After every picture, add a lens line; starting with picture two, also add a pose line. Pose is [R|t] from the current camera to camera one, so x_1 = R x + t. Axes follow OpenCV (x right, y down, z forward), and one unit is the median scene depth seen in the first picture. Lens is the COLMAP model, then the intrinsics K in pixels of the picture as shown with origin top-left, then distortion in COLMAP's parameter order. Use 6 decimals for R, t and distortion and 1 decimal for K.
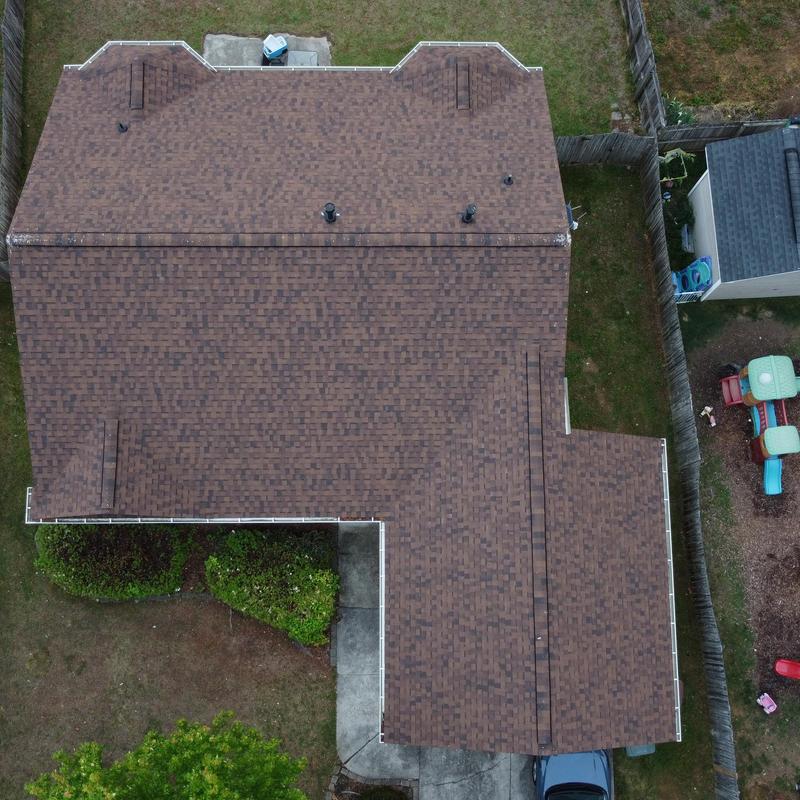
lens RADIAL K [[1059.6, 0, 393.7], [0, 1059.6, 404.9], [0, 0, 1]] dist [0.015558, -0.028107]
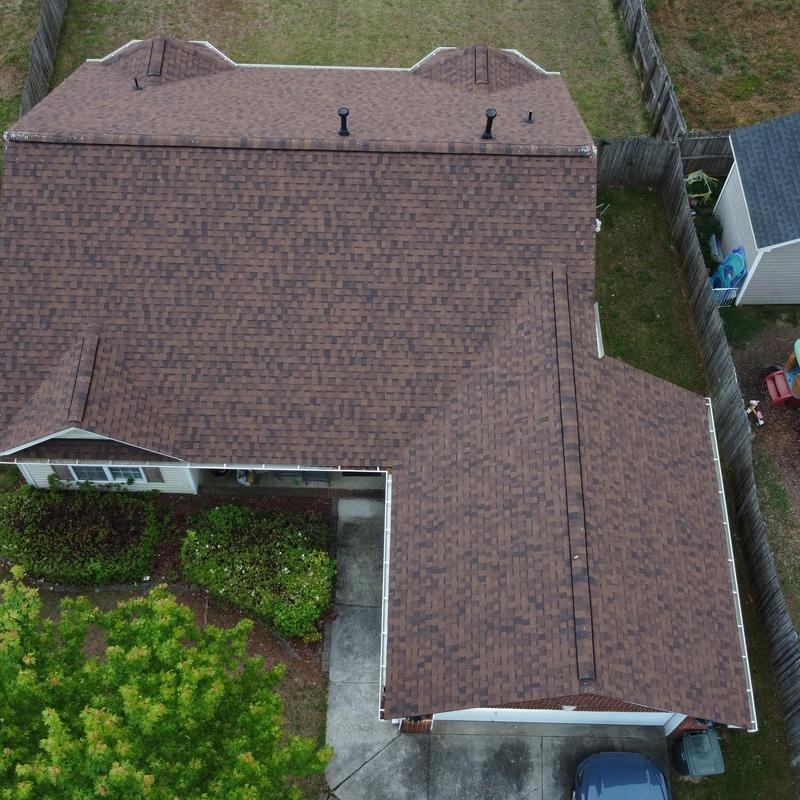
lens RADIAL K [[1059.6, 0, 393.7], [0, 1059.6, 404.9], [0, 0, 1]] dist [0.015558, -0.028107]
pose [[0.999644, 0.022151, -0.014869, 0.004857], [-0.025783, 0.945358, -0.325014, 0.357088], [0.006857, 0.325282, 0.945592, 0.170841]]
